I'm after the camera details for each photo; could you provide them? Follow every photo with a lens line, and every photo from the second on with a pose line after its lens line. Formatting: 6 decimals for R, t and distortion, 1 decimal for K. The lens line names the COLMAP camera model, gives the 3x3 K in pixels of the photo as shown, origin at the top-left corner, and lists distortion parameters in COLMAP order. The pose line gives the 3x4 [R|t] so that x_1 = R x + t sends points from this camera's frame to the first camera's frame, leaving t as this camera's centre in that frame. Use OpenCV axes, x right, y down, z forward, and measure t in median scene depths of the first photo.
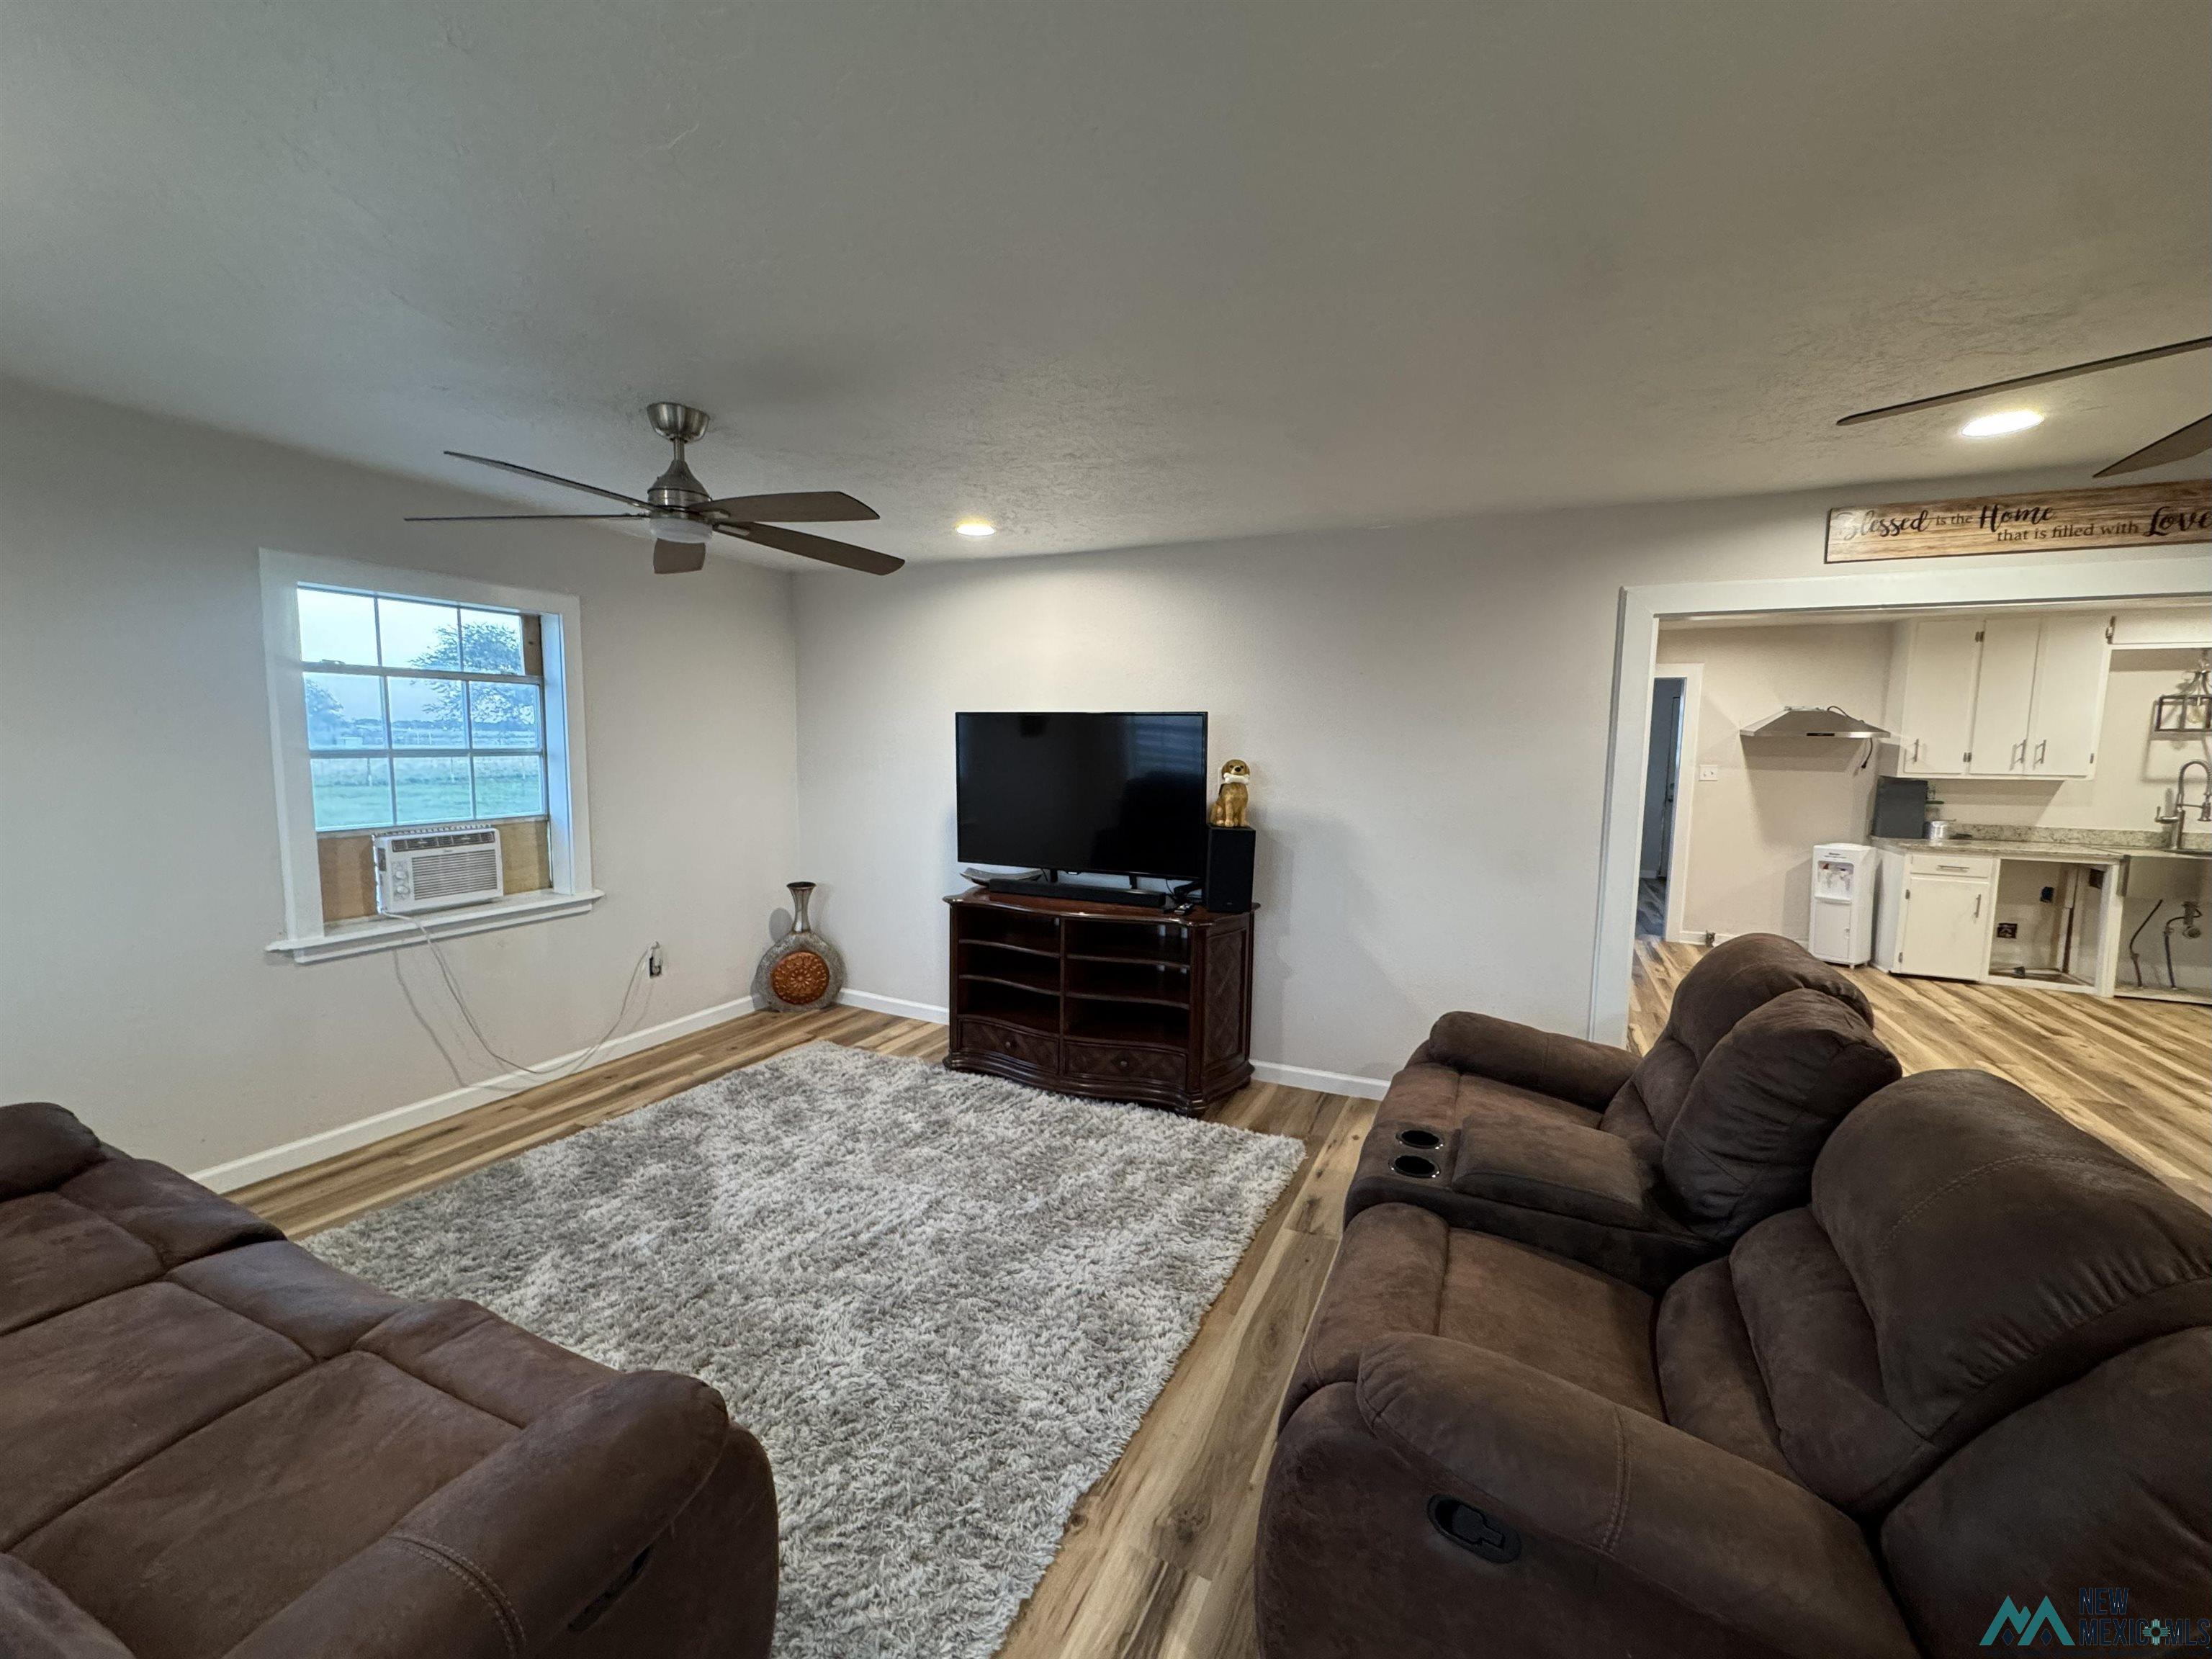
lens RADIAL K [[889.7, 0, 1110.0], [0, 889.7, 828.0], [0, 0, 1]] dist [-0.001078, 0.000002]
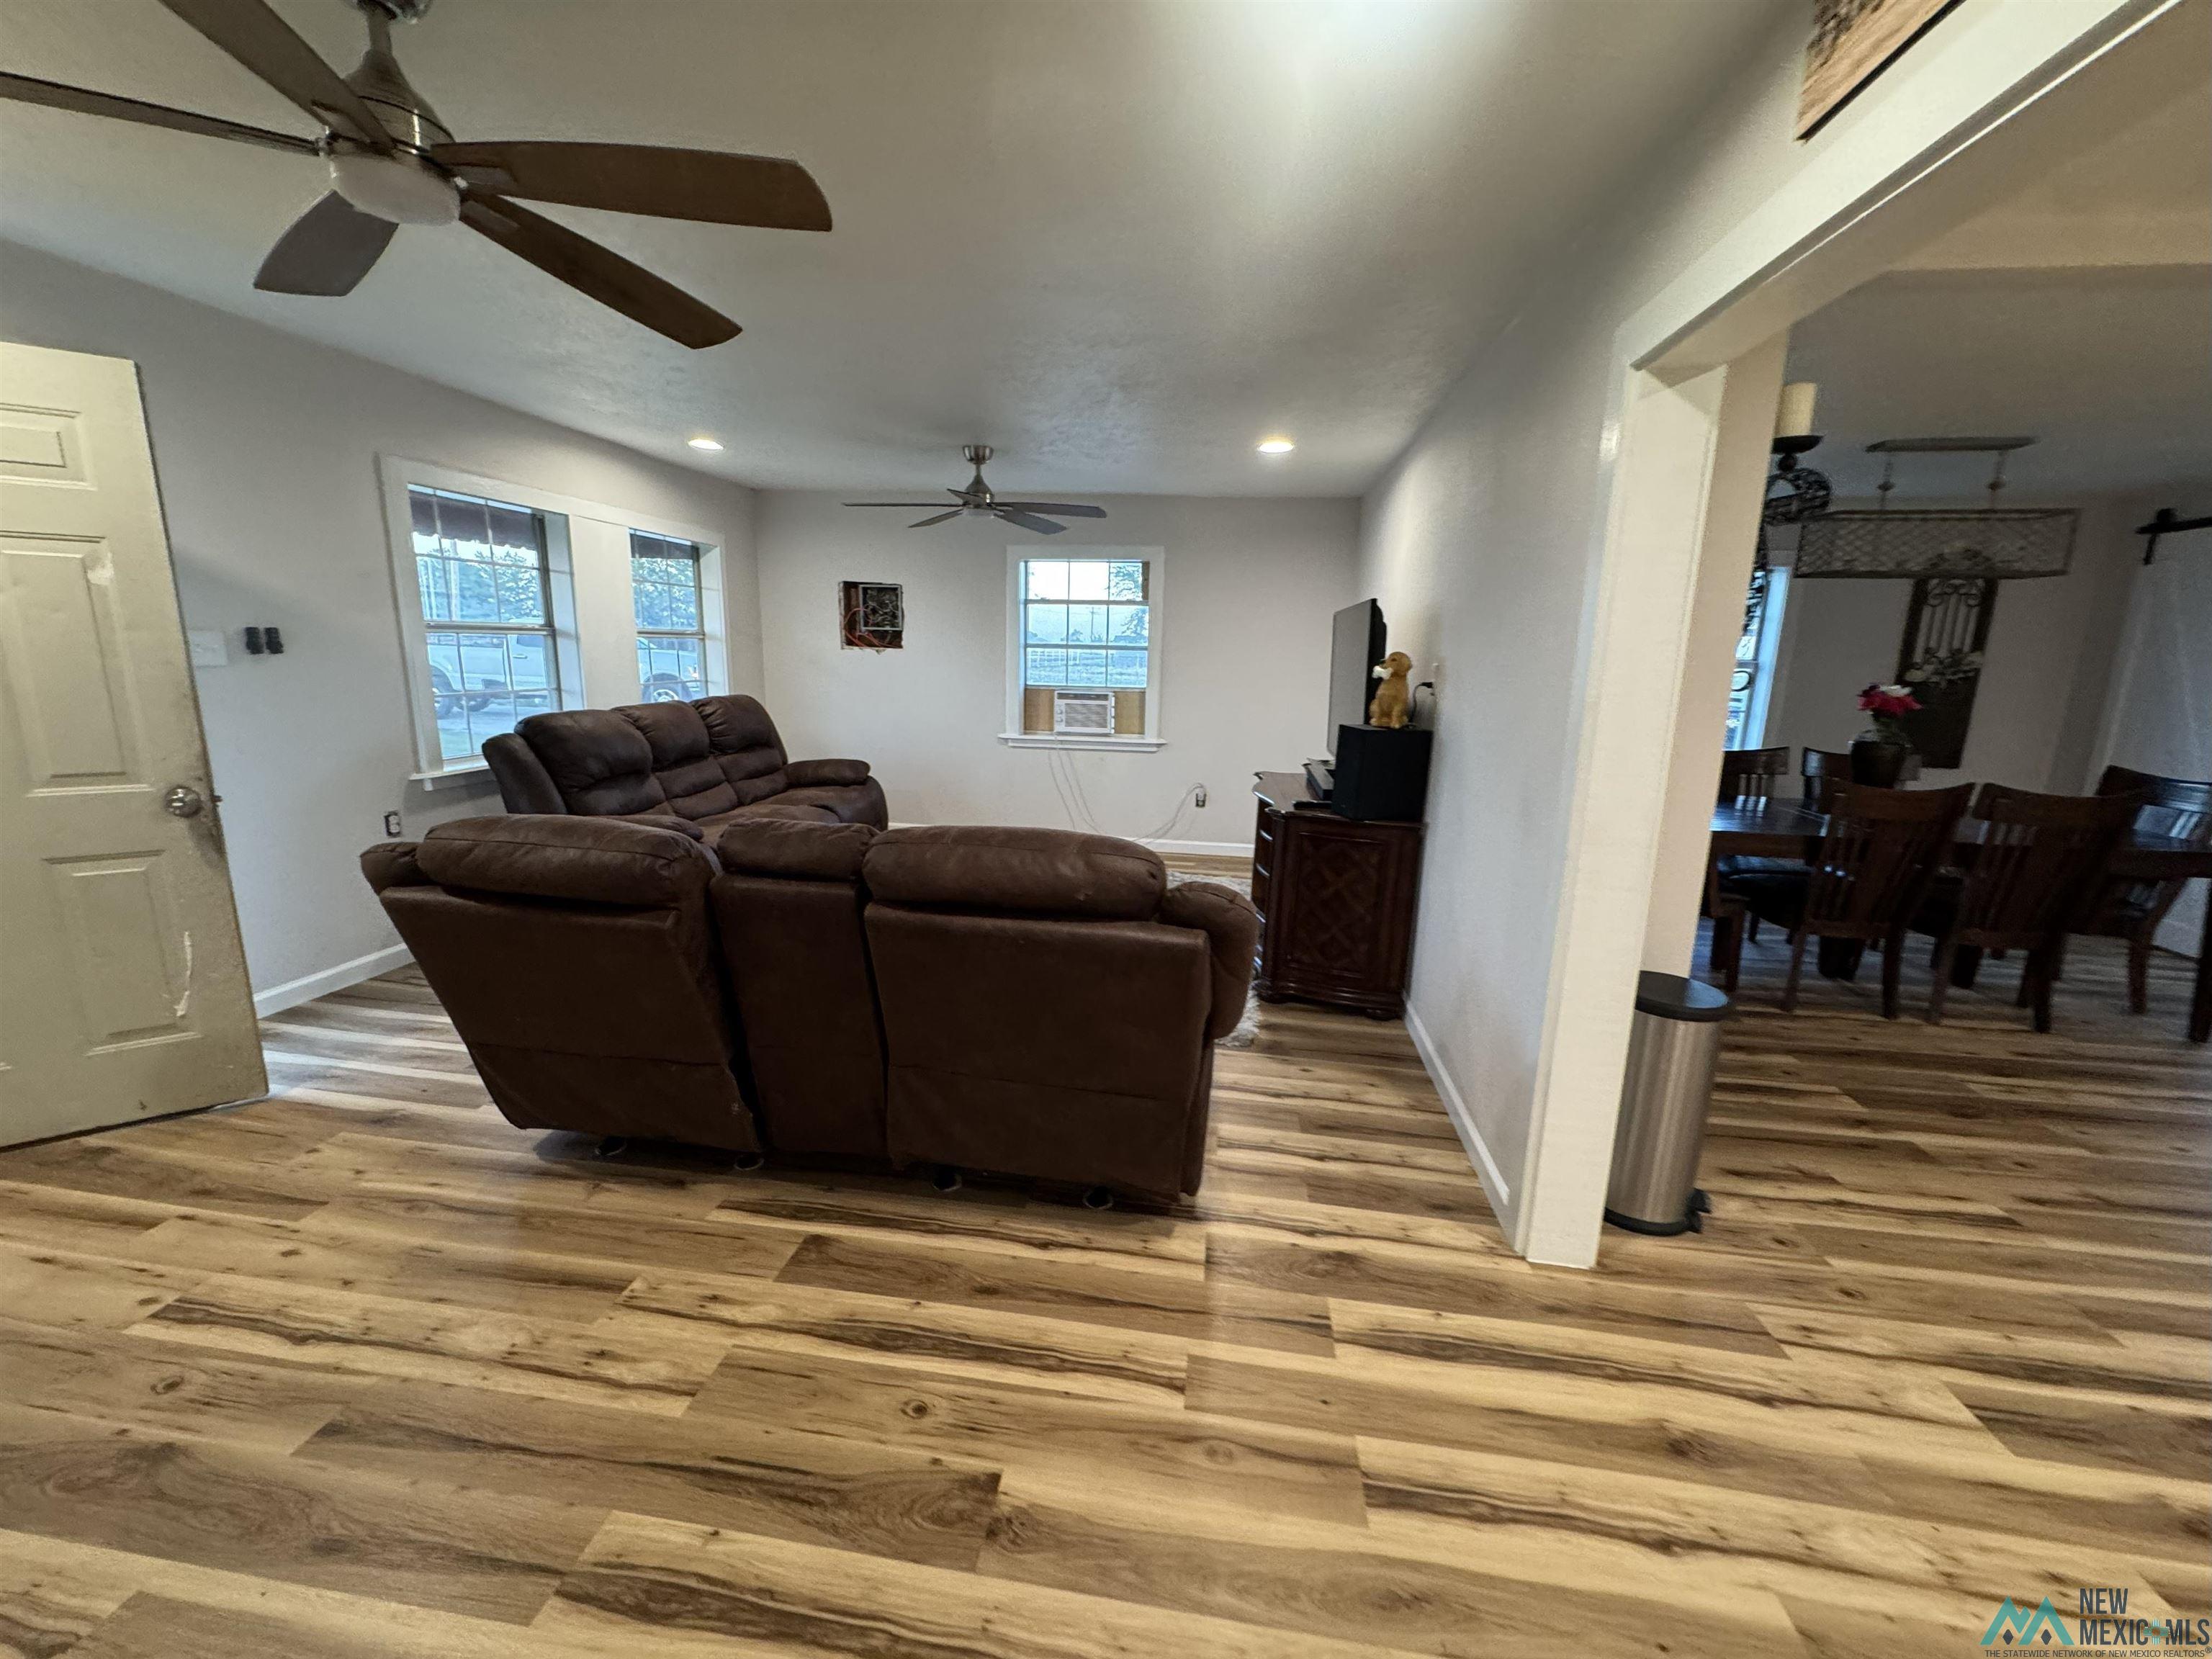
lens RADIAL K [[889.4, 0, 1105.3], [0, 889.4, 829.1], [0, 0, 1]] dist [-0.001636, 0.000594]
pose [[0.288048, 0.185398, -0.939498, 0.621759], [-0.117345, 0.980520, 0.157515, -0.006300], [0.950399, 0.064874, 0.304192, 0.313712]]
